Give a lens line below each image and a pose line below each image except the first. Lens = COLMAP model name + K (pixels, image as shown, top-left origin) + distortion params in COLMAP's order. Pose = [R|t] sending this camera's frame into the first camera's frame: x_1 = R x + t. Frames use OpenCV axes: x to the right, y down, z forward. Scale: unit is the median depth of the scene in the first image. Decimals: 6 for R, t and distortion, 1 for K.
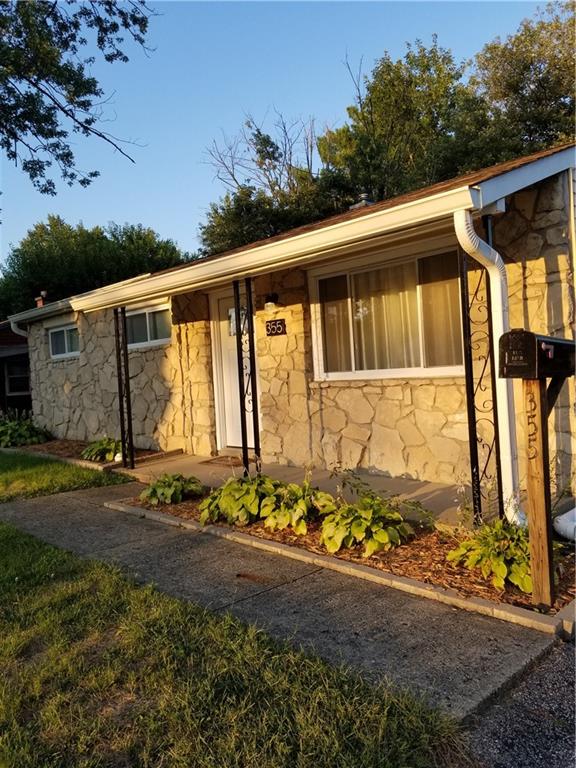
lens RADIAL K [[598.4, 0, 282.3], [0, 598.4, 381.3], [0, 0, 1]] dist [0.050024, -0.074576]
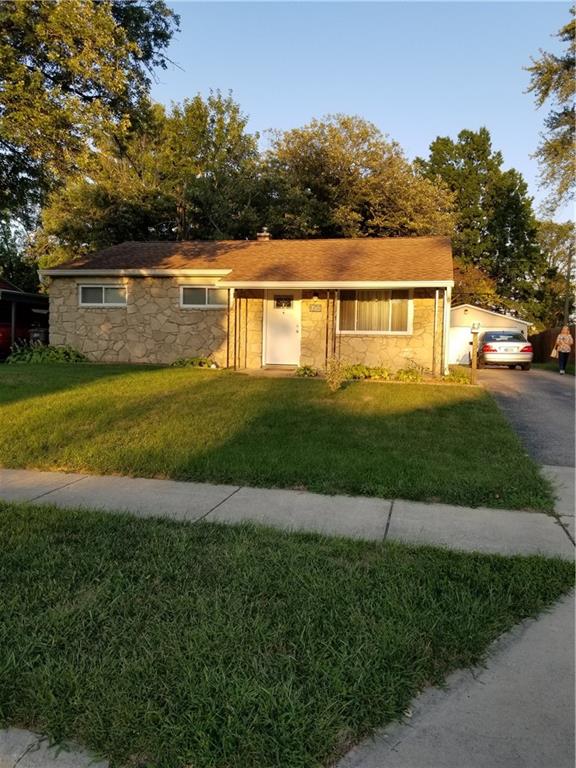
lens RADIAL K [[598.4, 0, 288.2], [0, 598.4, 382.3], [0, 0, 1]] dist [0.050024, -0.074576]
pose [[0.836756, 0.048719, 0.545405, -0.964584], [-0.066146, 0.997733, 0.012357, 0.122051], [-0.543566, -0.046416, 0.838082, -0.604963]]
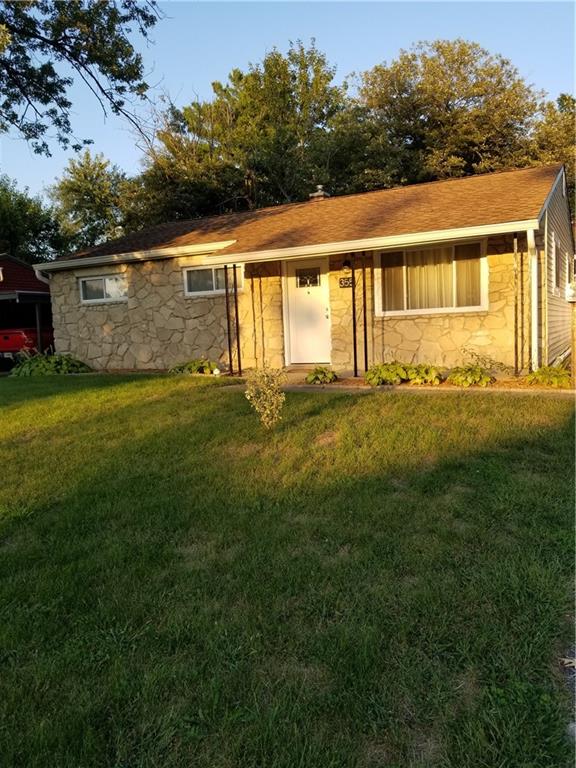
lens RADIAL K [[598.4, 0, 291.3], [0, 598.4, 387.7], [0, 0, 1]] dist [0.050024, -0.074576]
pose [[0.944732, -0.011401, 0.327646, -0.502657], [-0.009122, 0.998094, 0.061035, 0.068300], [-0.327718, -0.060650, 0.942827, -0.339303]]
